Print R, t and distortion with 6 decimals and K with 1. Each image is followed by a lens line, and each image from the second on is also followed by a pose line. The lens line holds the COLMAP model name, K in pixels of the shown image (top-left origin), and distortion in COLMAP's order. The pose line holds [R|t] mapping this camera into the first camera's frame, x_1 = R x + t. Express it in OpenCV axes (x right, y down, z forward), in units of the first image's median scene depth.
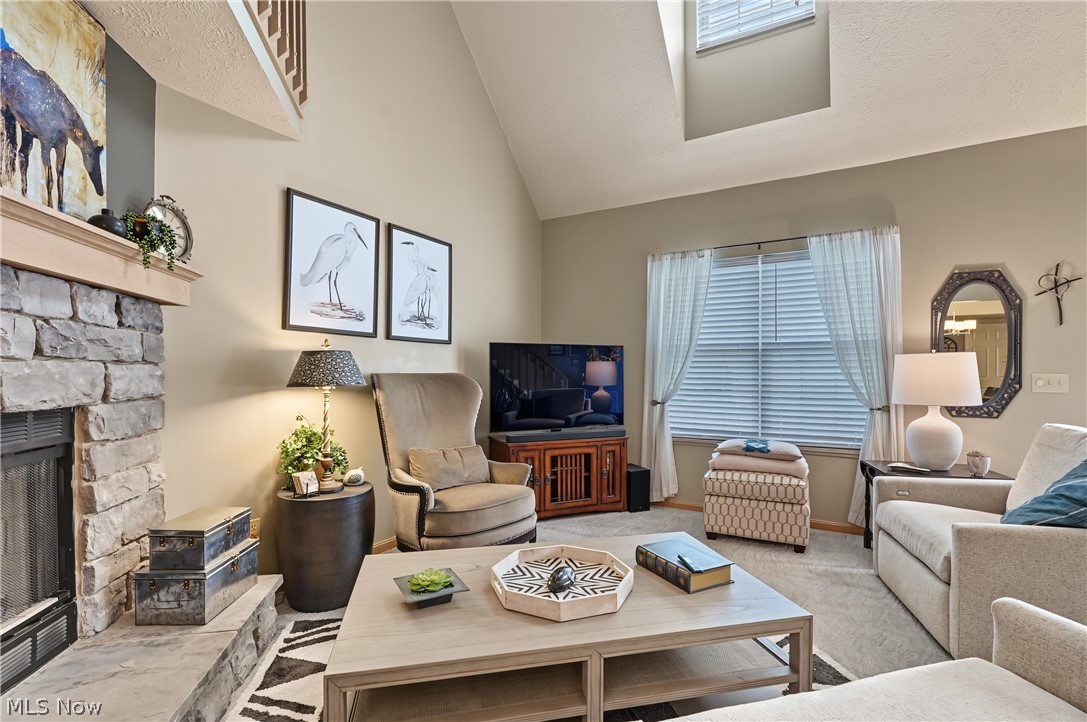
lens RADIAL K [[495.4, 0, 552.9], [0, 495.4, 378.4], [0, 0, 1]] dist [-0.017816, 0.002929]
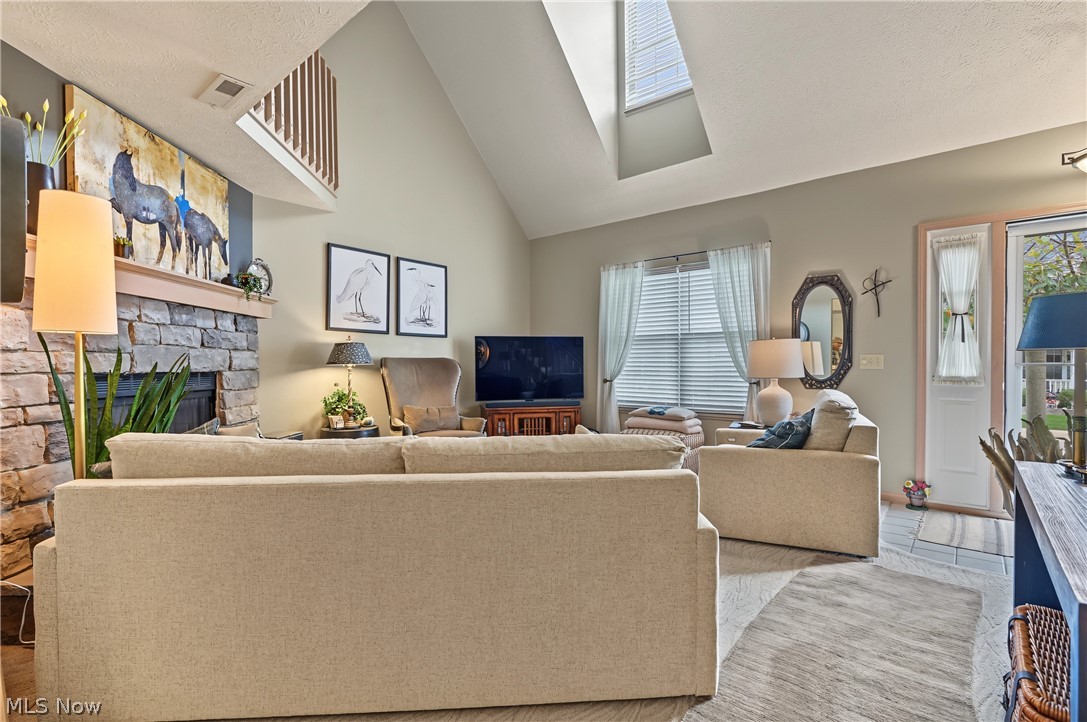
lens RADIAL K [[495.4, 0, 550.8], [0, 495.4, 374.8], [0, 0, 1]] dist [-0.017816, 0.002929]
pose [[0.986964, -0.000412, -0.160944, 0.384581], [0.002131, 0.999942, 0.010512, 0.027998], [0.160930, -0.010718, 0.986908, -0.423517]]
